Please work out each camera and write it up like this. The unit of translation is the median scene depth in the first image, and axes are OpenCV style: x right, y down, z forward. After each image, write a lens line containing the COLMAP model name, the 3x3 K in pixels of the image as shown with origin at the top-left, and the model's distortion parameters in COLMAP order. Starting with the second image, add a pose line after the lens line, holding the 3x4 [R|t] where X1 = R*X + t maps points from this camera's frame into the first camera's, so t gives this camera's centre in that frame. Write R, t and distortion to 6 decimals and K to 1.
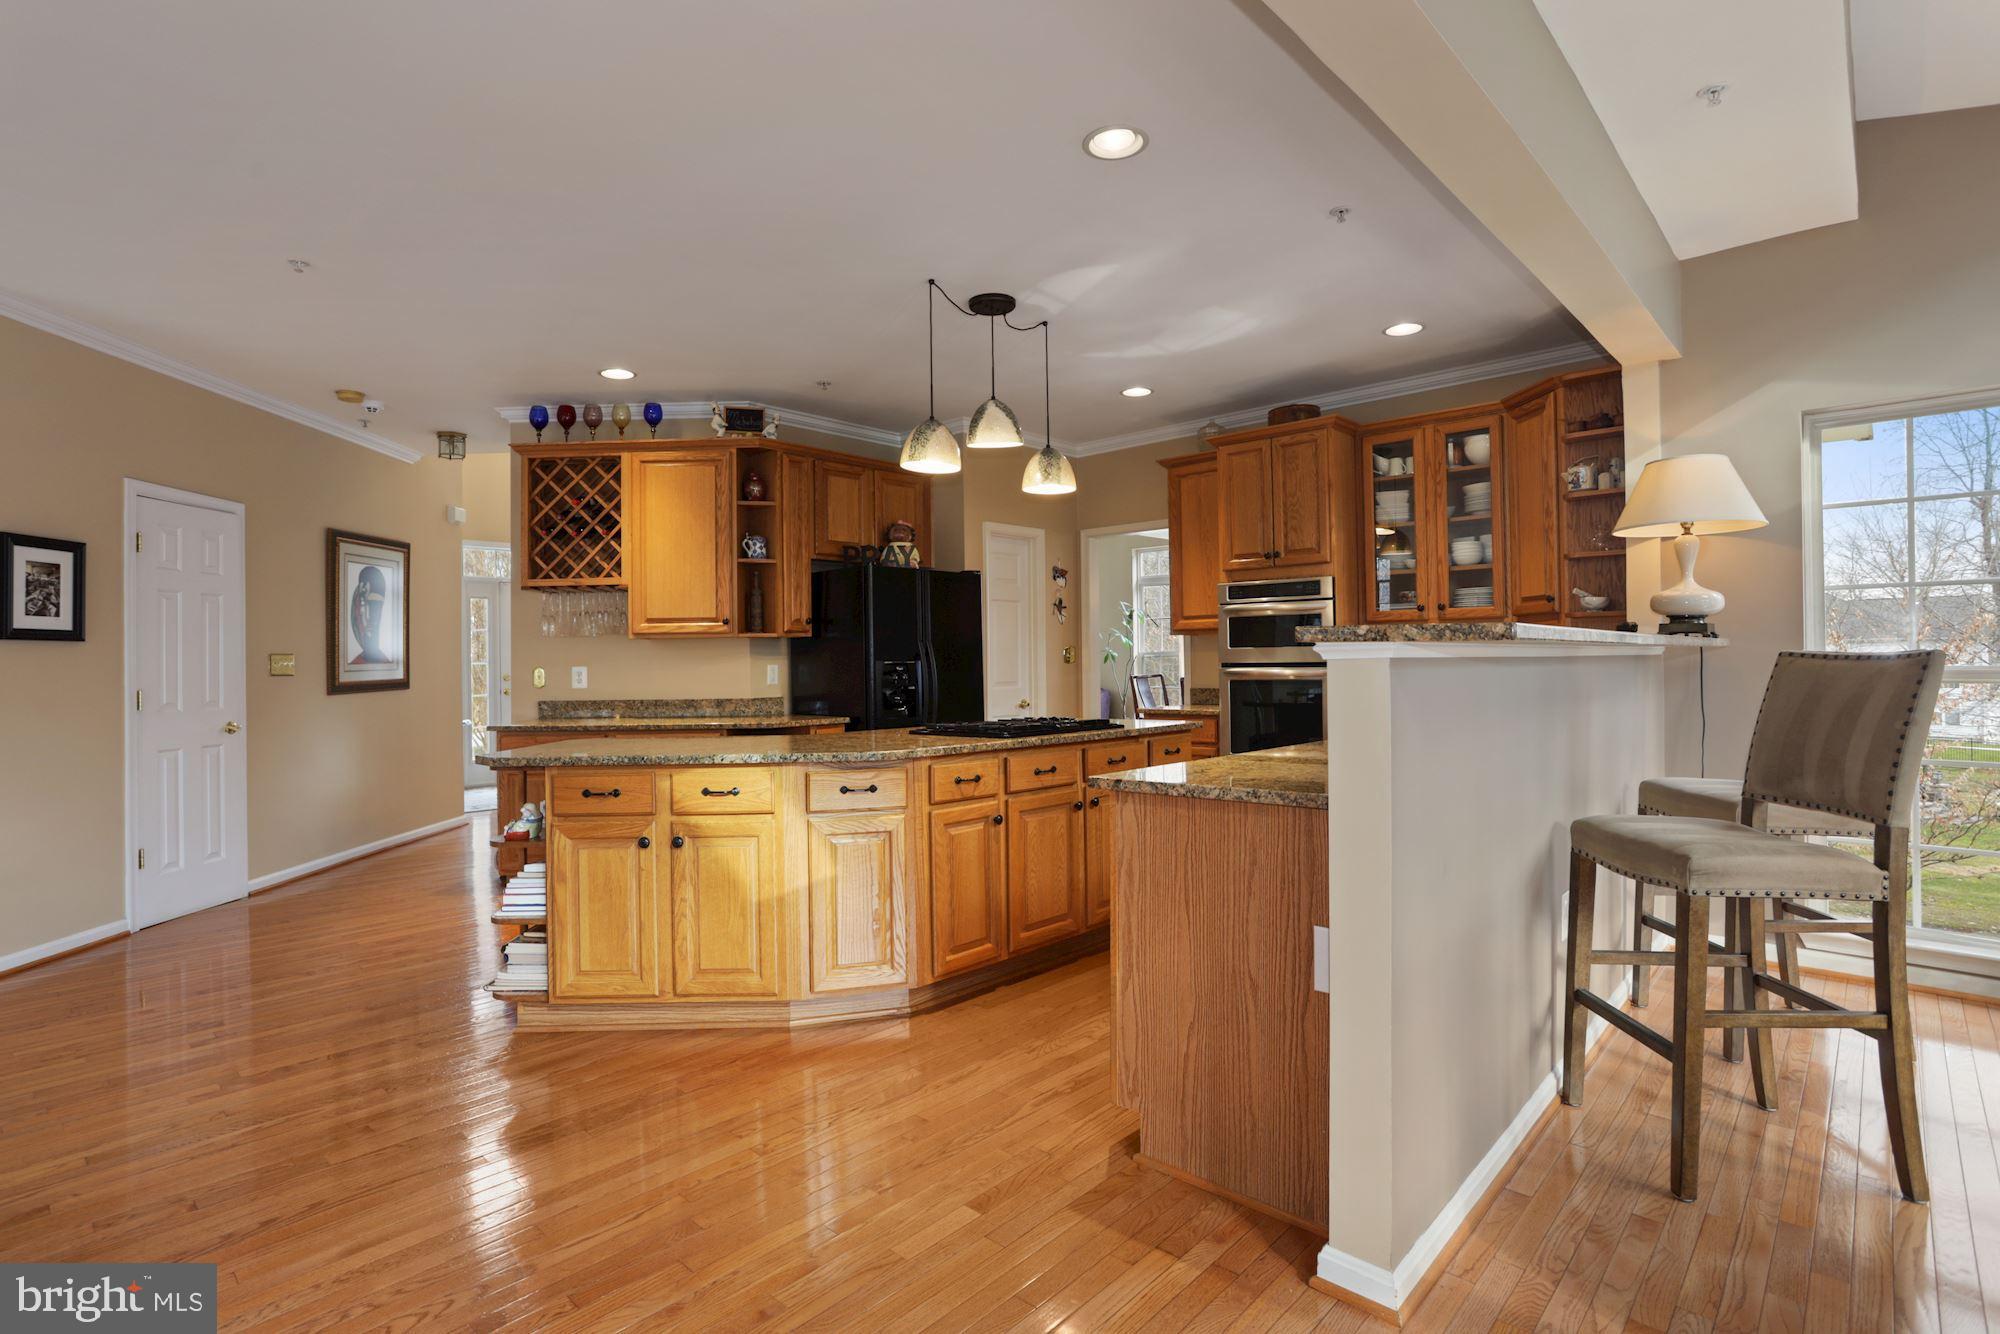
lens RADIAL K [[997.6, 0, 1002.3], [0, 997.6, 654.4], [0, 0, 1]] dist [-0.029611, 0.014250]
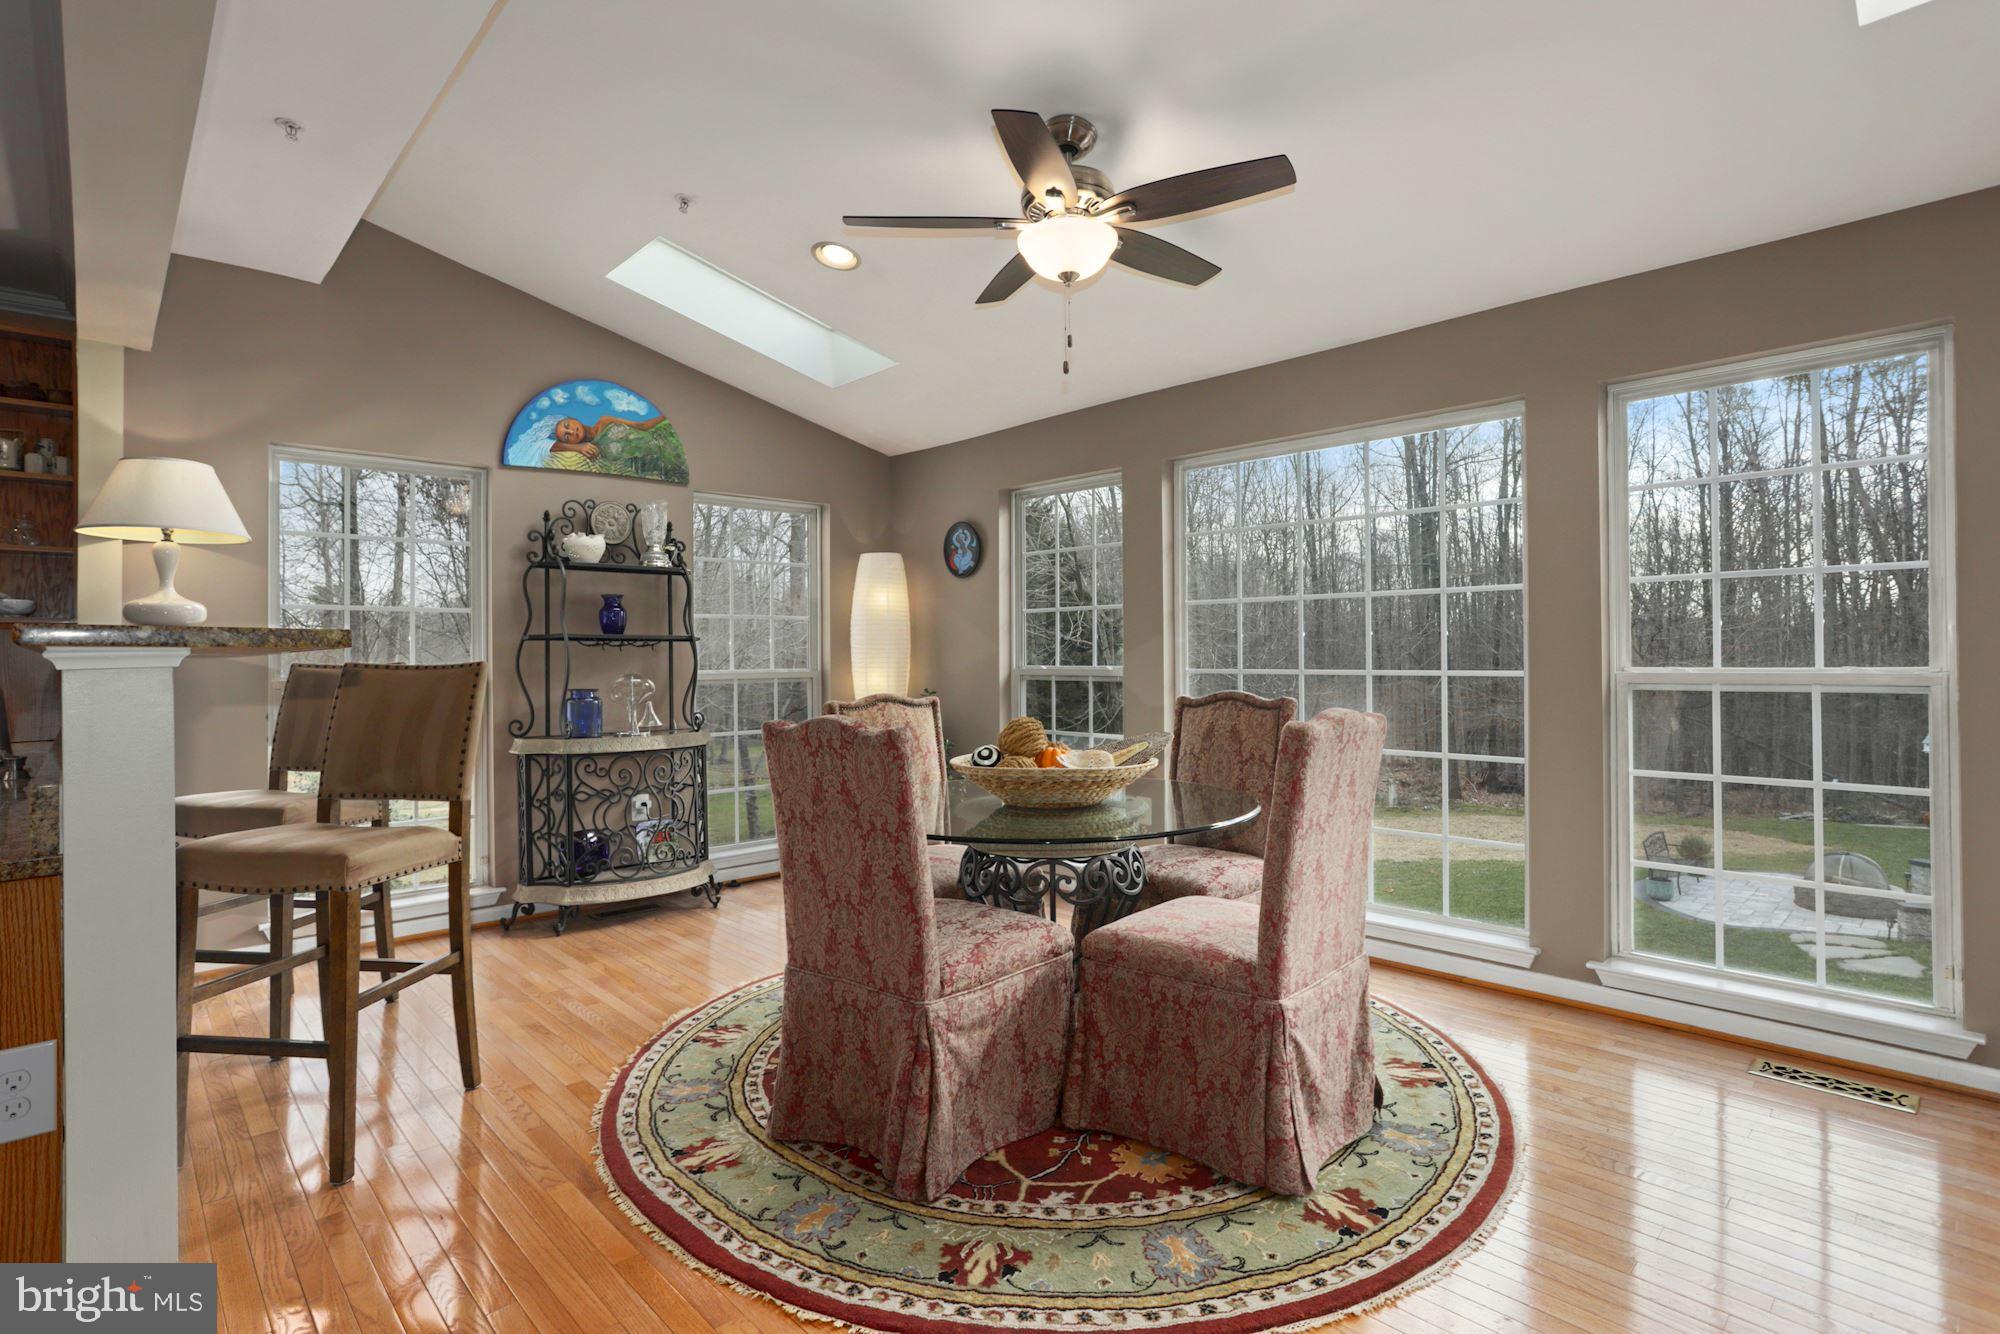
lens RADIAL K [[997.6, 0, 995.5], [0, 997.6, 659.0], [0, 0, 1]] dist [-0.029611, 0.014250]
pose [[0.085672, 0.005372, 0.996309, -0.141763], [0.005140, 0.999970, -0.005834, 0.001676], [-0.996310, 0.005621, 0.085641, 0.095503]]
